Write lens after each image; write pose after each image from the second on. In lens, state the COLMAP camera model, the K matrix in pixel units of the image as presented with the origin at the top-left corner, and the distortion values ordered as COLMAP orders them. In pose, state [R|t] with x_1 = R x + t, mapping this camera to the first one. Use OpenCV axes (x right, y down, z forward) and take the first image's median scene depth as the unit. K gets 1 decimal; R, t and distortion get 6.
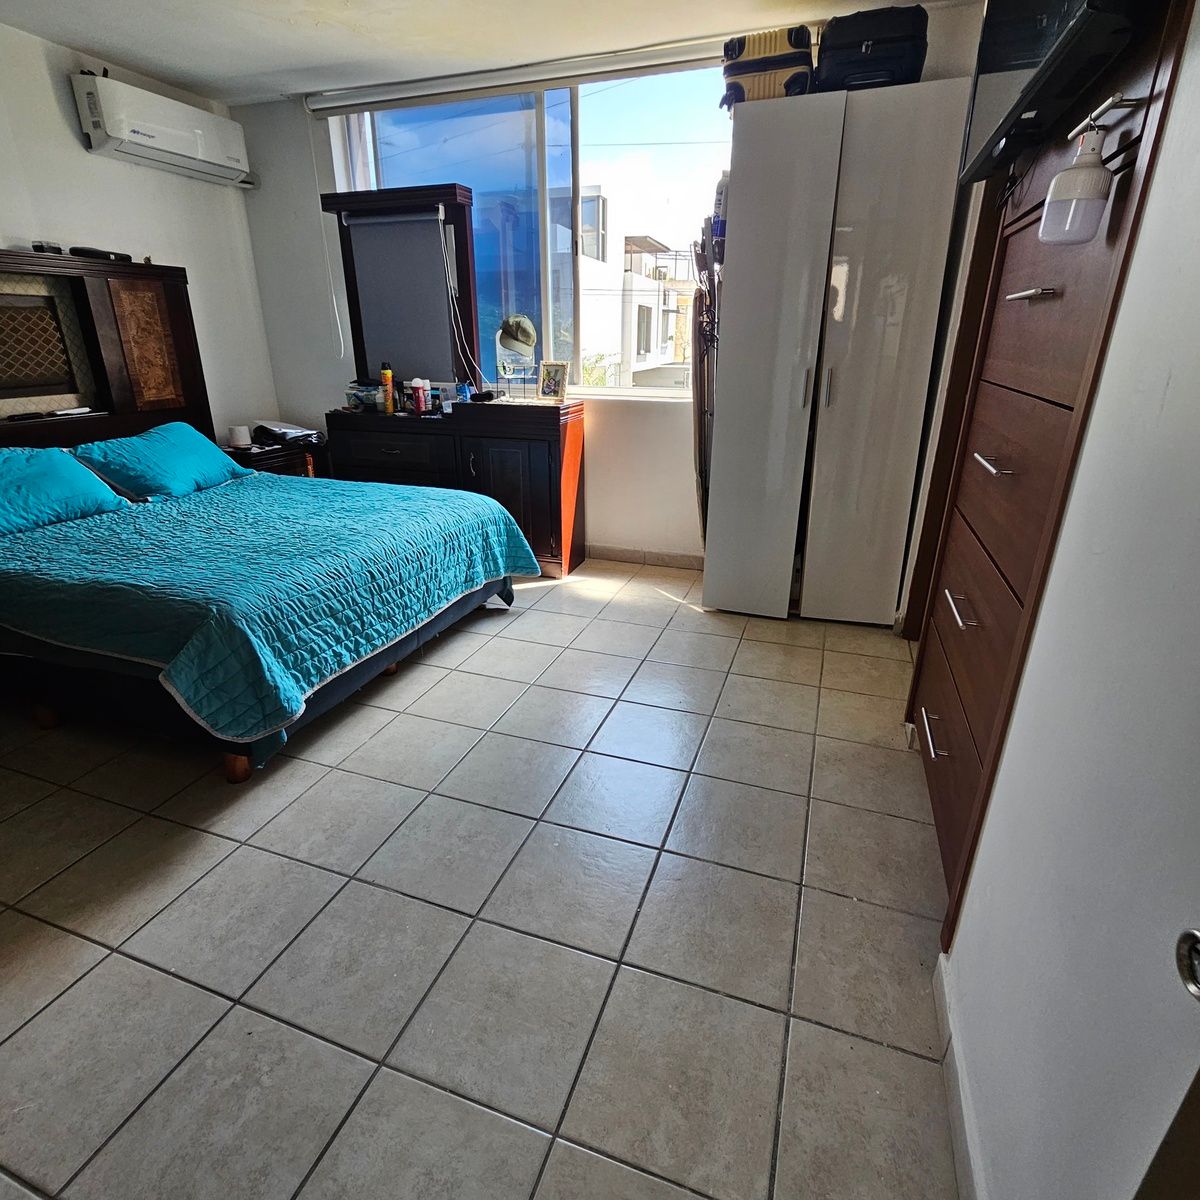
lens RADIAL K [[659.7, 0, 597.6], [0, 659.7, 598.6], [0, 0, 1]] dist [0.000883, -0.002639]
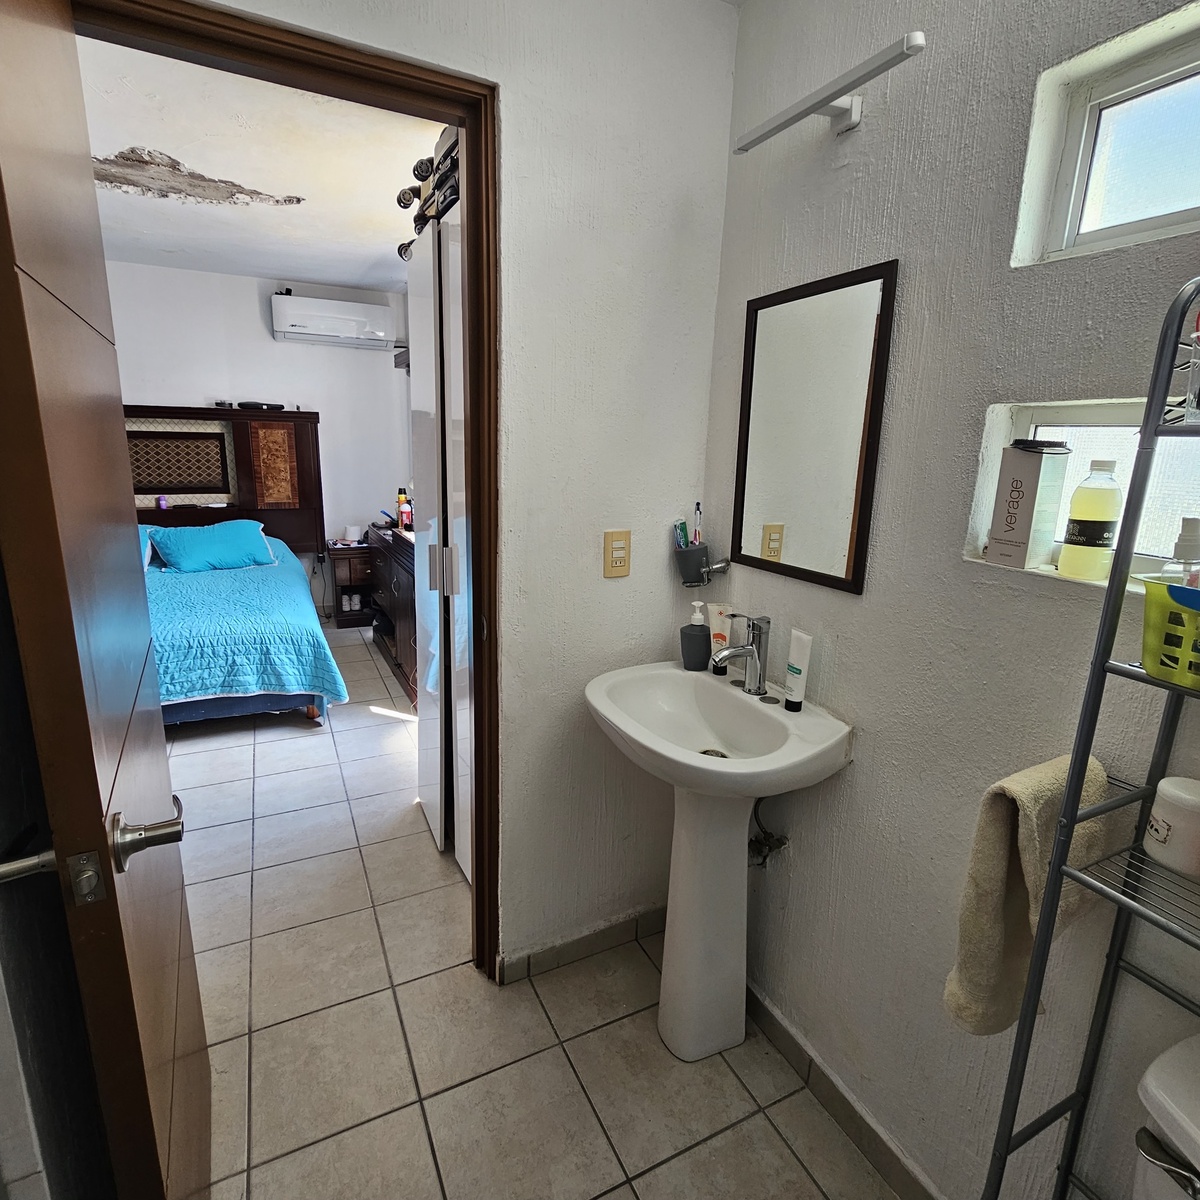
lens RADIAL K [[659.7, 0, 602.9], [0, 659.7, 595.6], [0, 0, 1]] dist [0.000883, -0.002639]
pose [[0.726522, 0.184901, -0.661798, 0.929294], [-0.286415, 0.956949, -0.047063, -0.288624], [0.624605, 0.223741, 0.748203, 0.508233]]
